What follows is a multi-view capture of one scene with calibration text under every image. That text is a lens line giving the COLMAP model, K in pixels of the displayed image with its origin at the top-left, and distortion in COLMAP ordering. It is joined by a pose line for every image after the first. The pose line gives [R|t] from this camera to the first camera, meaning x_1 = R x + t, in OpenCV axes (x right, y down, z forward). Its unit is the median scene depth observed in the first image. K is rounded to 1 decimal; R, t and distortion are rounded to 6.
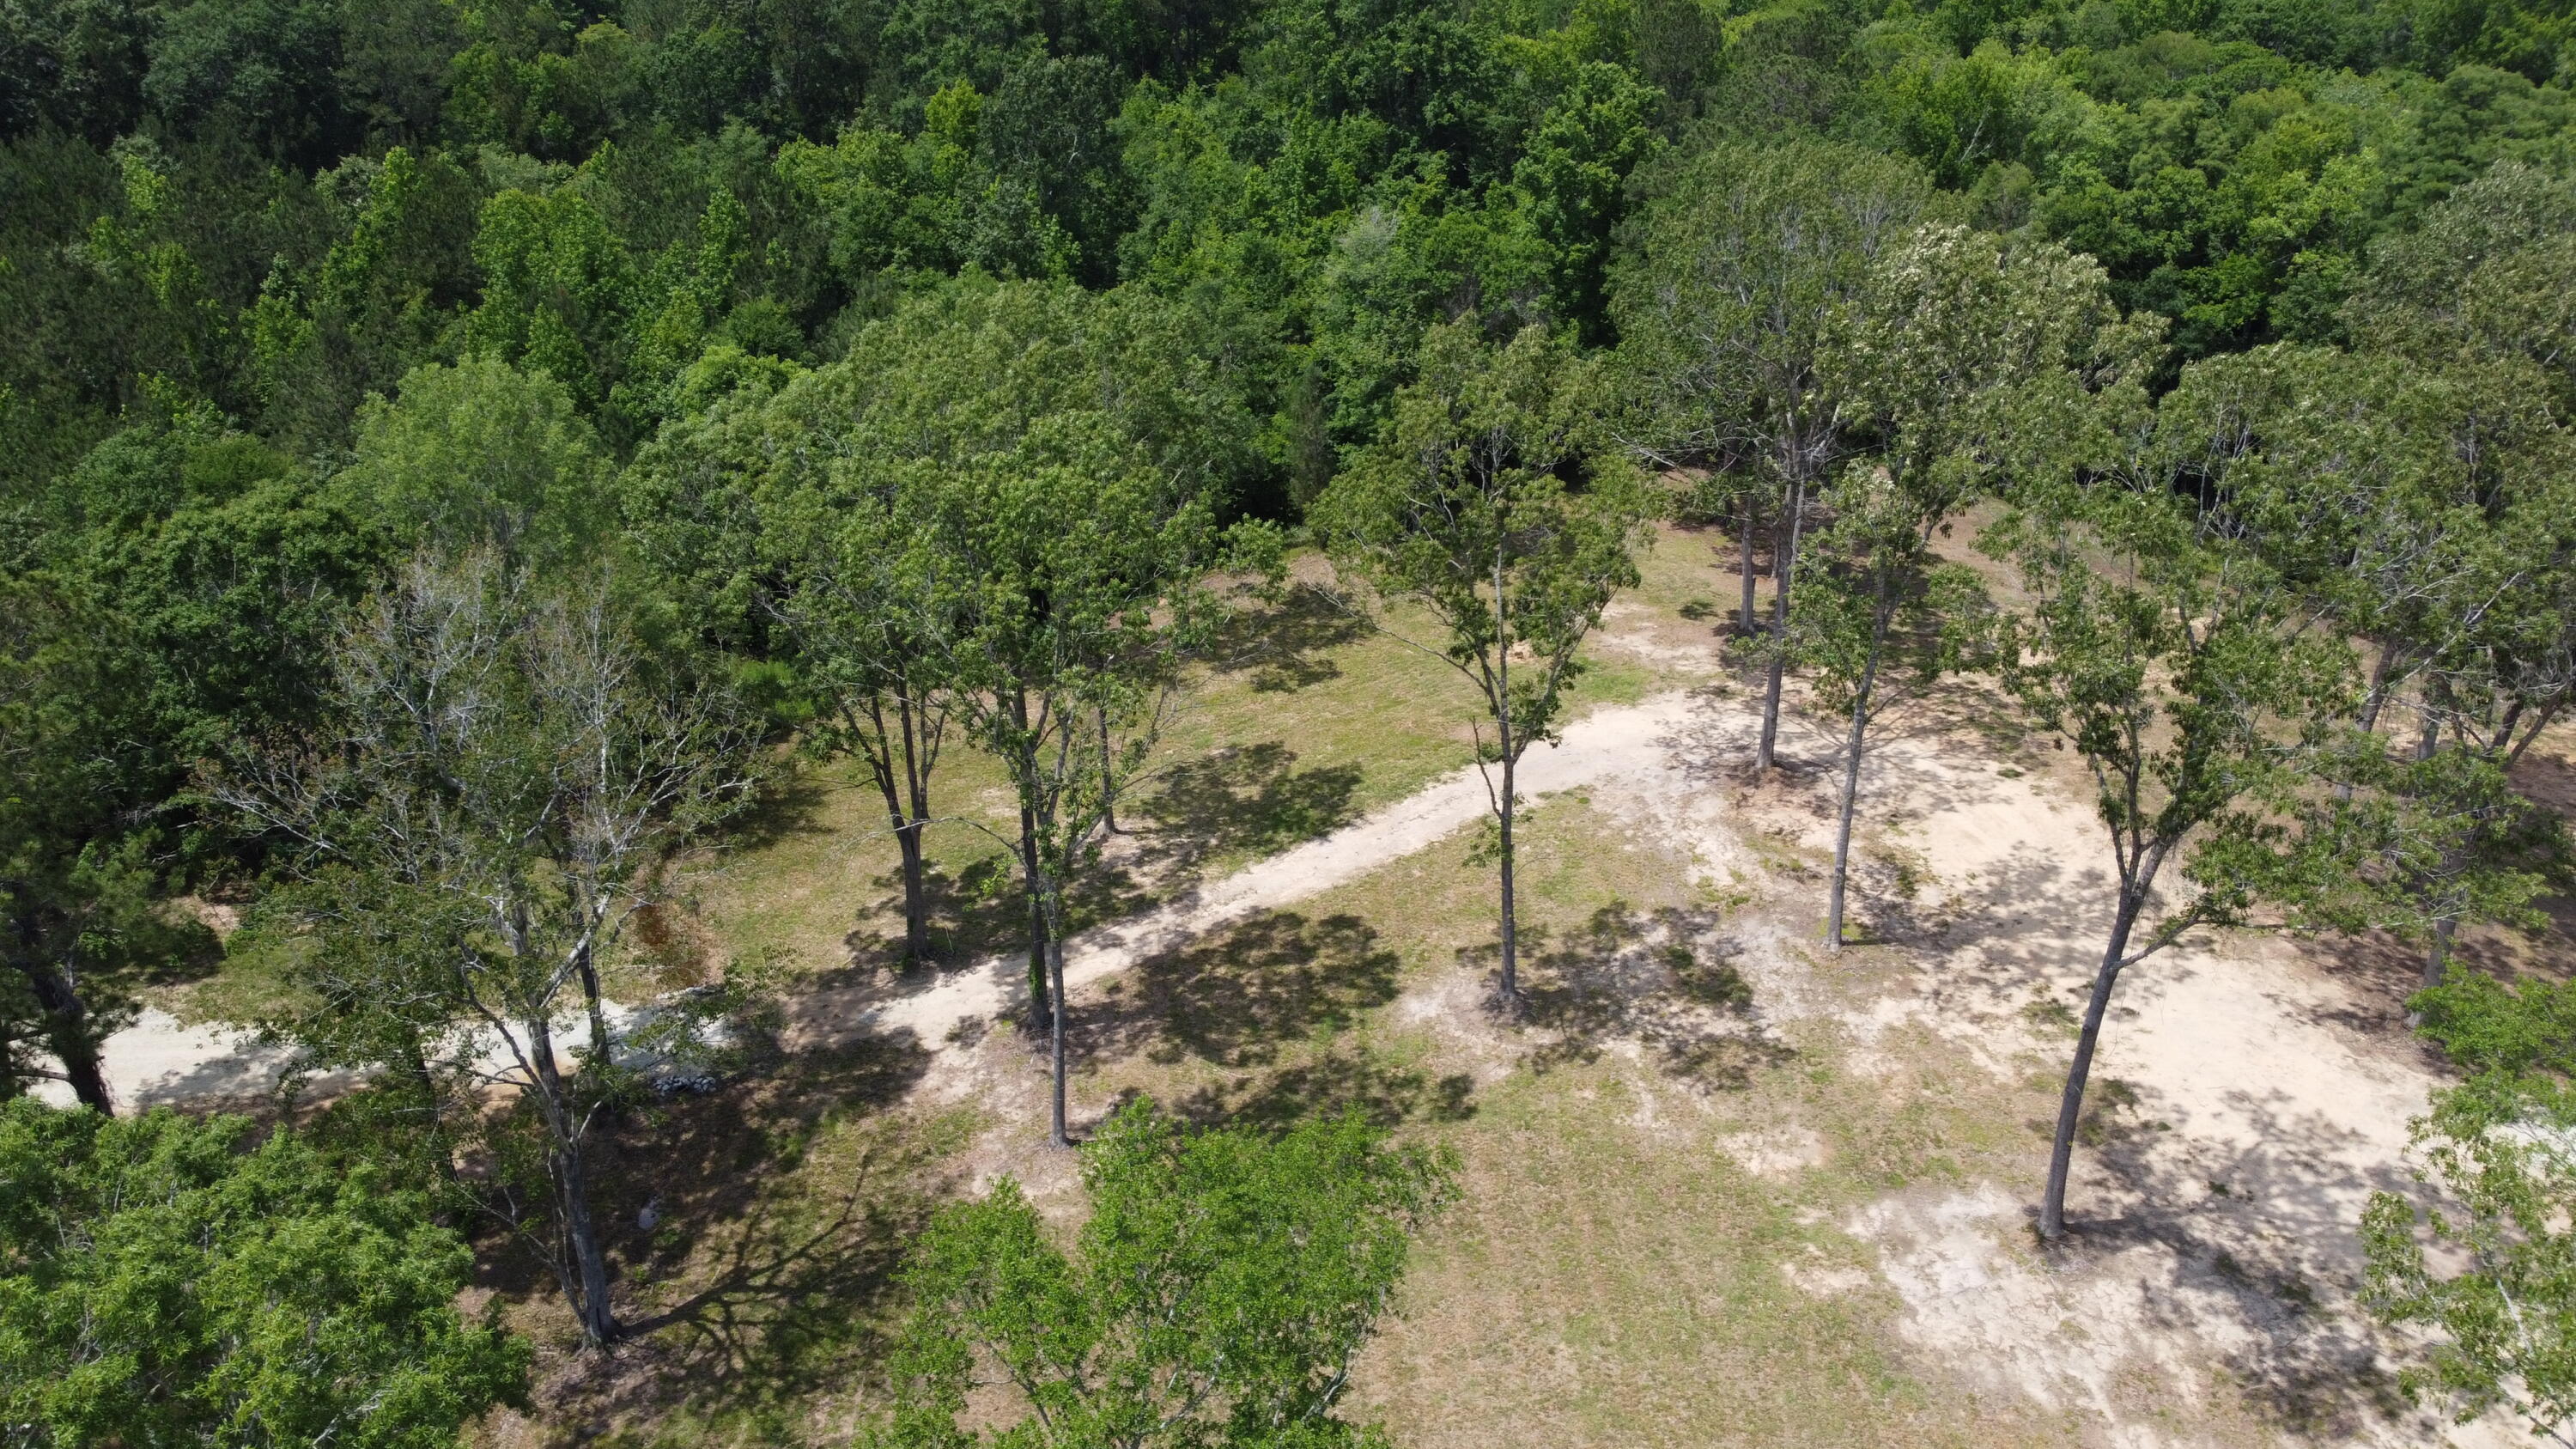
lens RADIAL K [[1936.6, 0, 1286.0], [0, 1936.6, 719.9], [0, 0, 1]] dist [-0.003110, 0.001892]
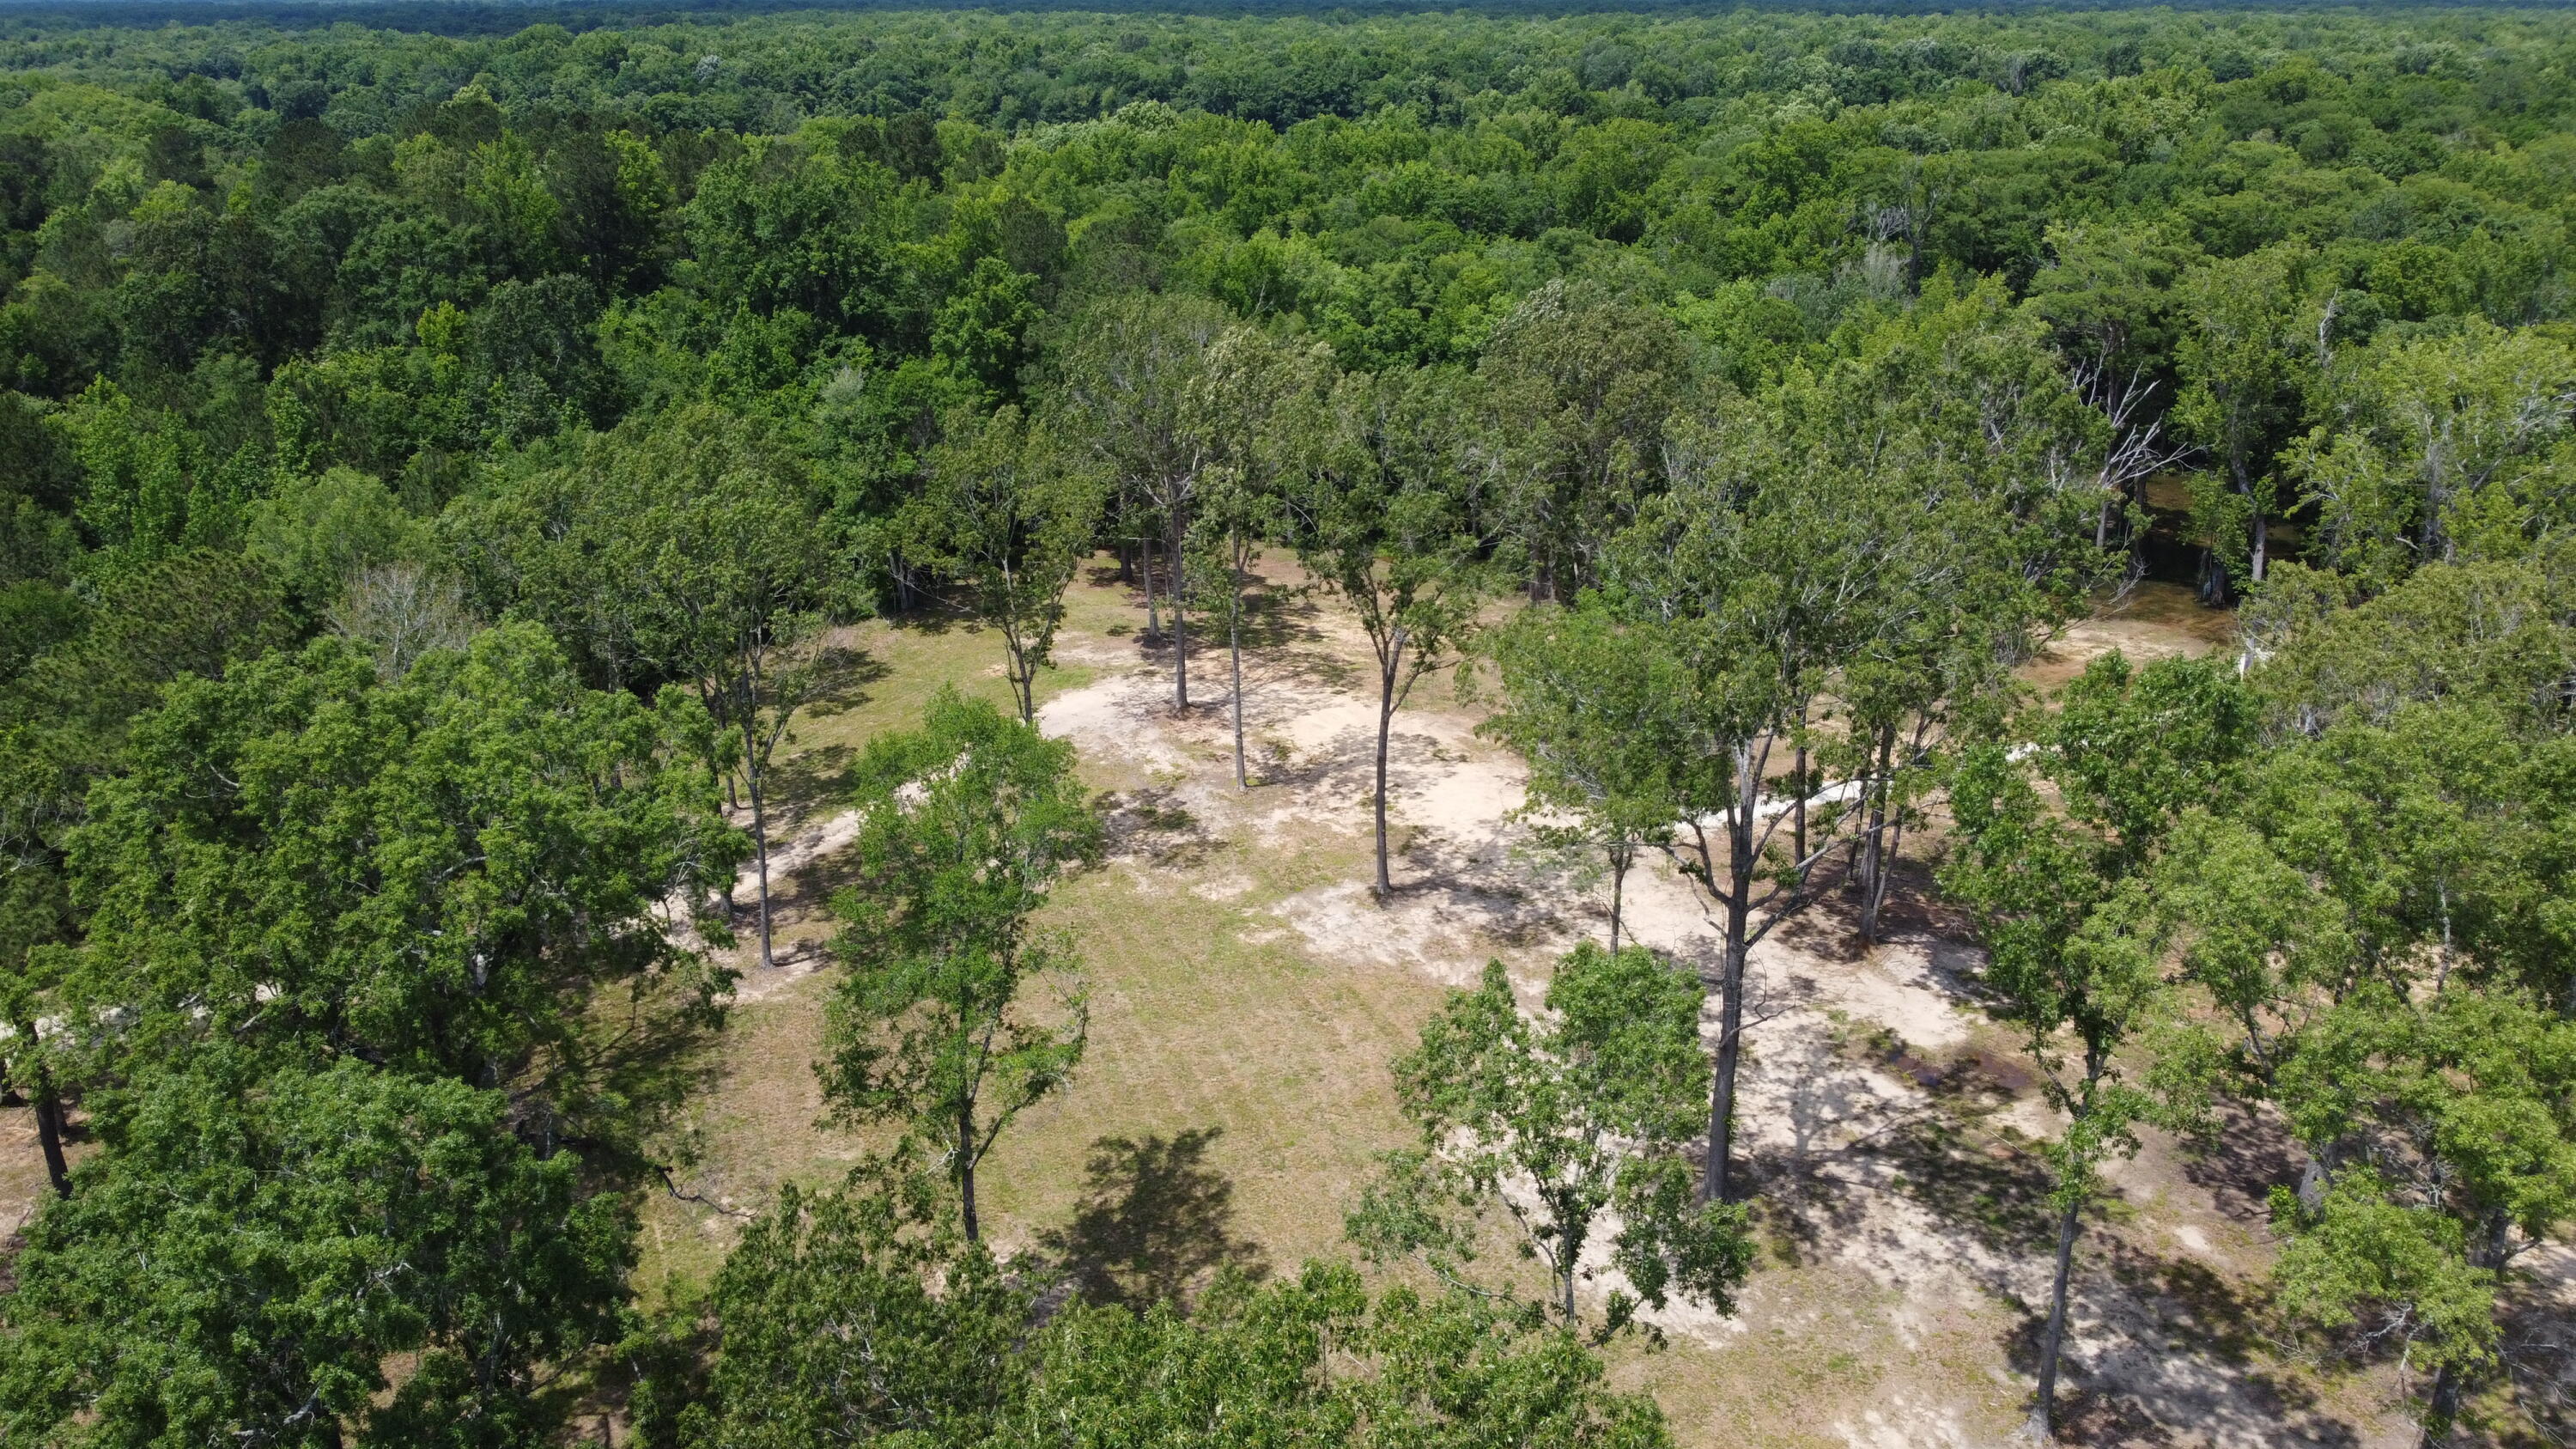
lens RADIAL K [[1950.4, 0, 1280.3], [0, 1950.4, 714.8], [0, 0, 1]] dist [-0.004701, -0.009039]
pose [[0.945006, -0.122344, 0.303307, -0.149228], [0.152890, 0.985080, -0.079006, 0.175961], [-0.289116, 0.121033, 0.949612, -0.481792]]
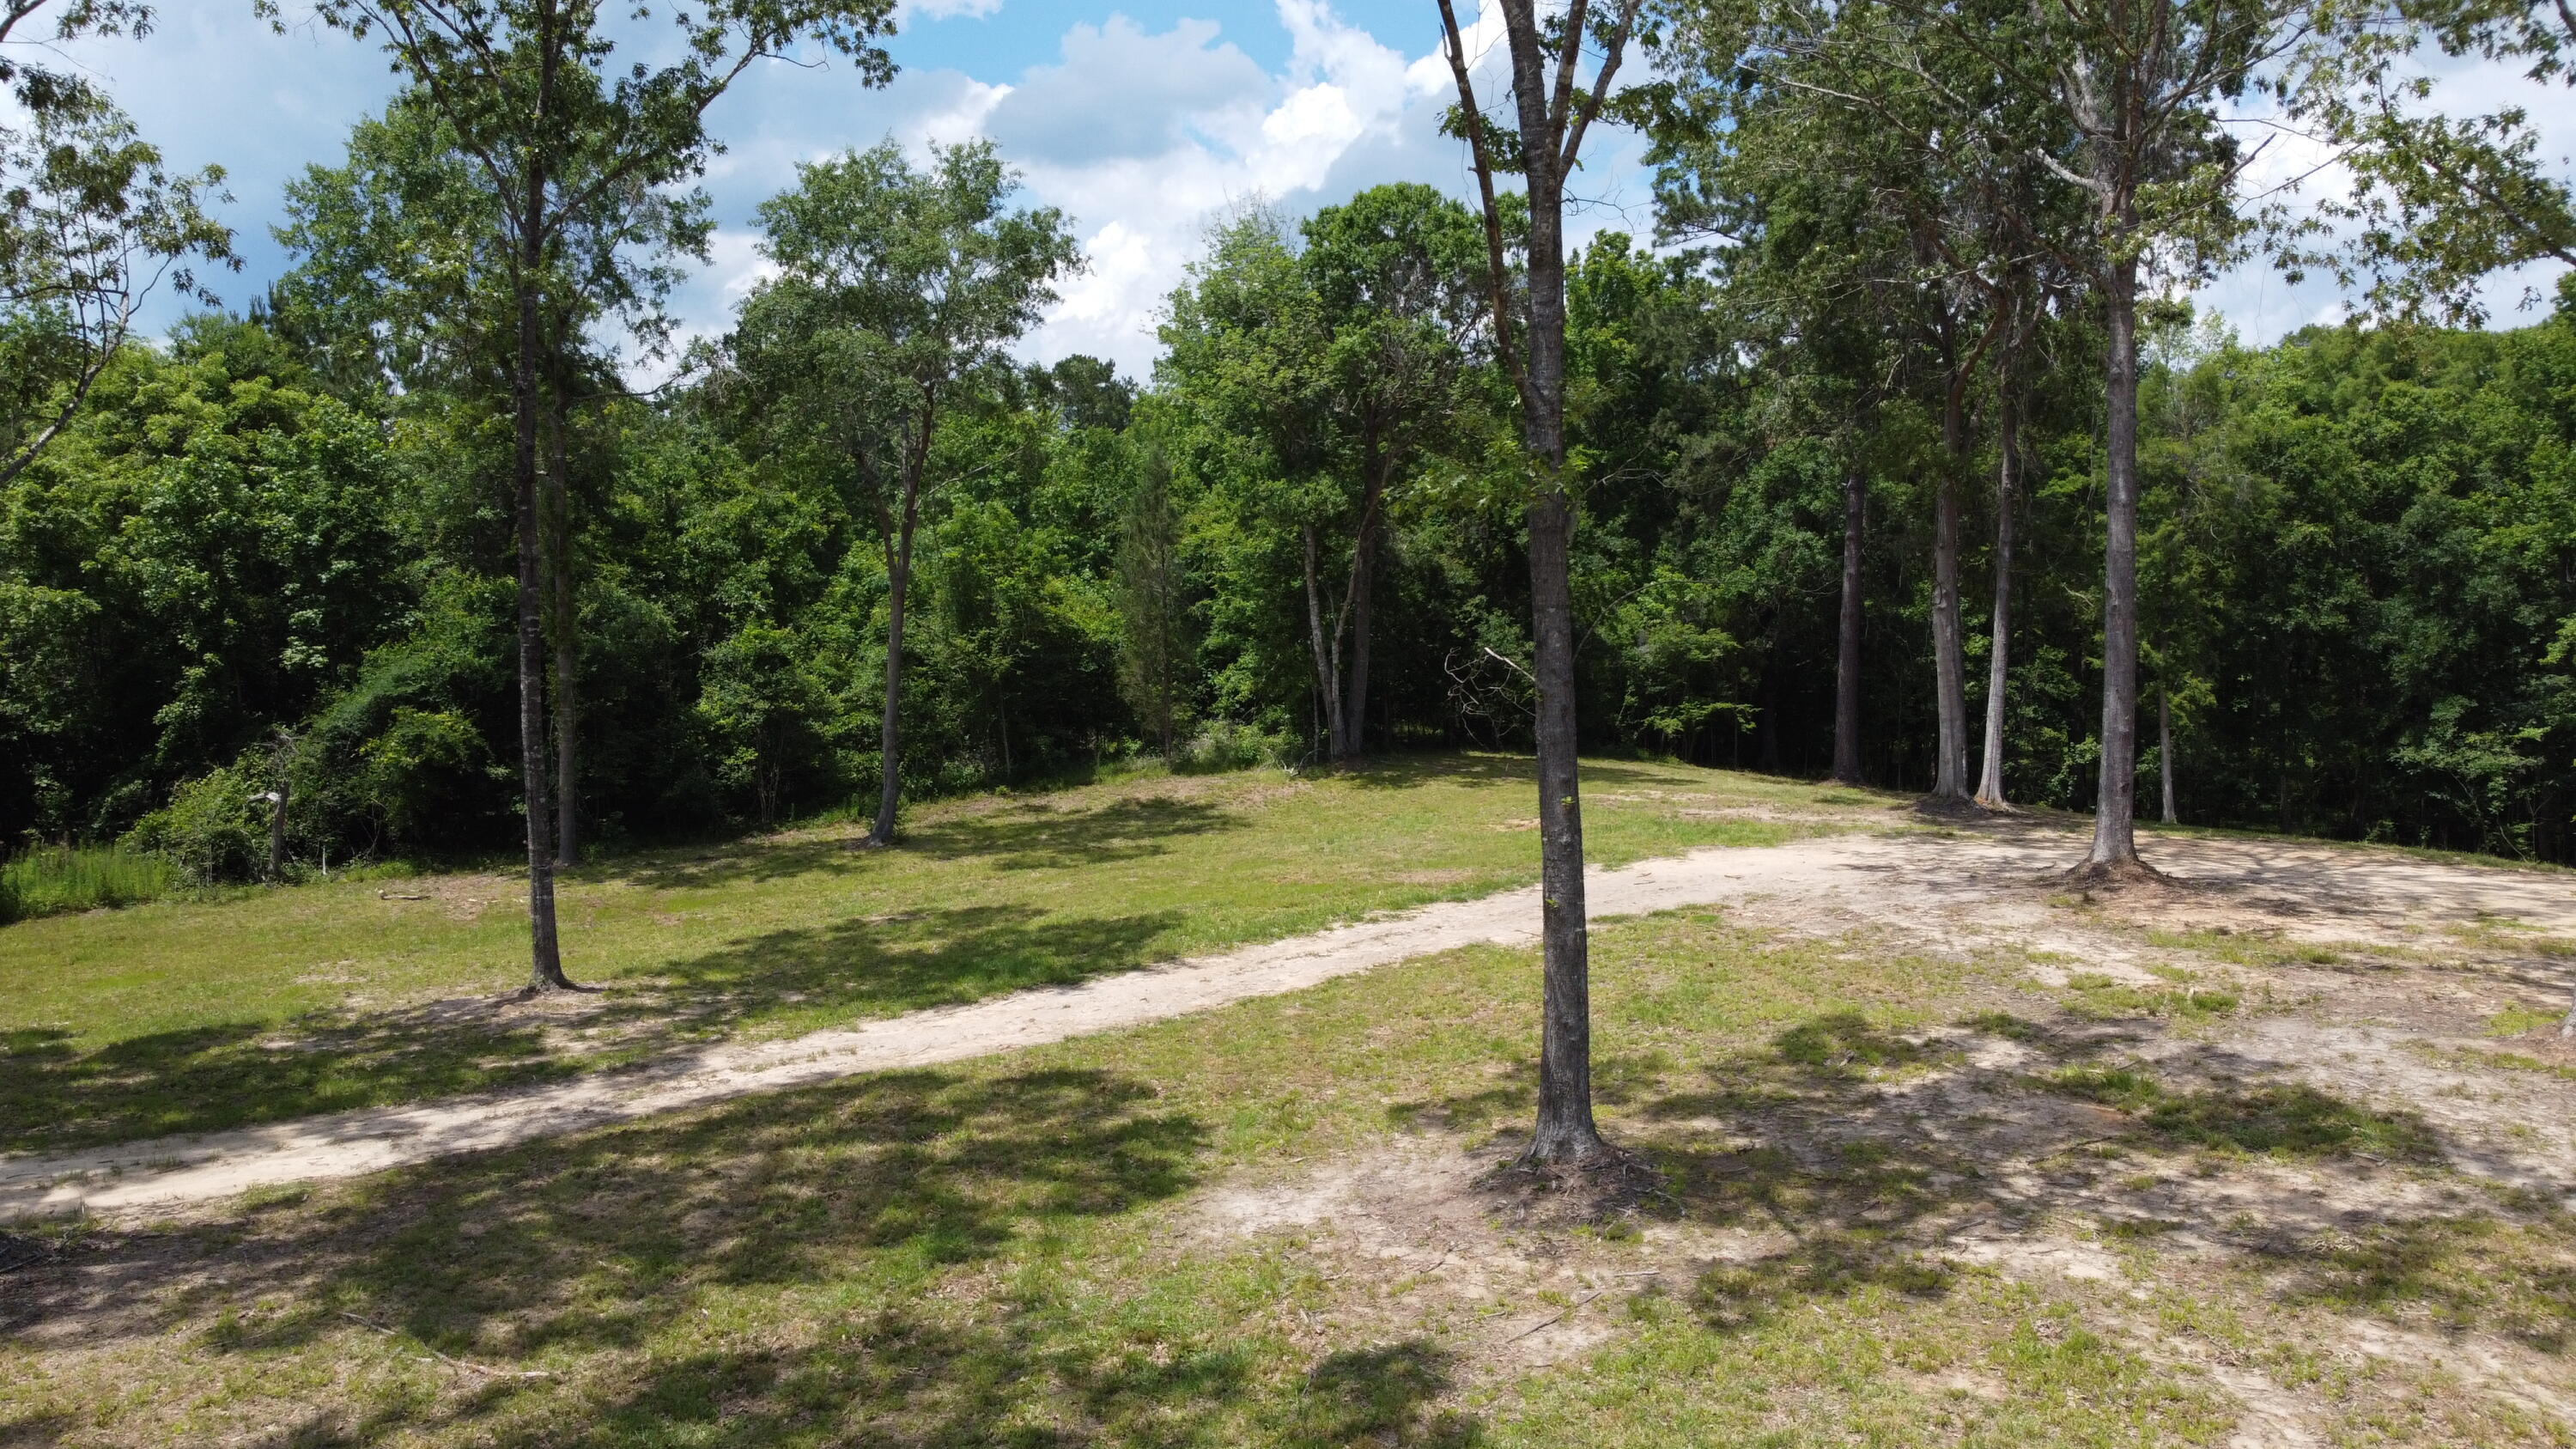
lens RADIAL K [[1949.4, 0, 1292.0], [0, 1949.4, 718.3], [0, 0, 1]] dist [-0.007745, -0.001039]
pose [[0.999428, 0.013442, 0.031041, 0.060118], [-0.000929, 0.928219, -0.372033, 0.177159], [-0.033814, 0.371791, 0.927701, 0.660826]]
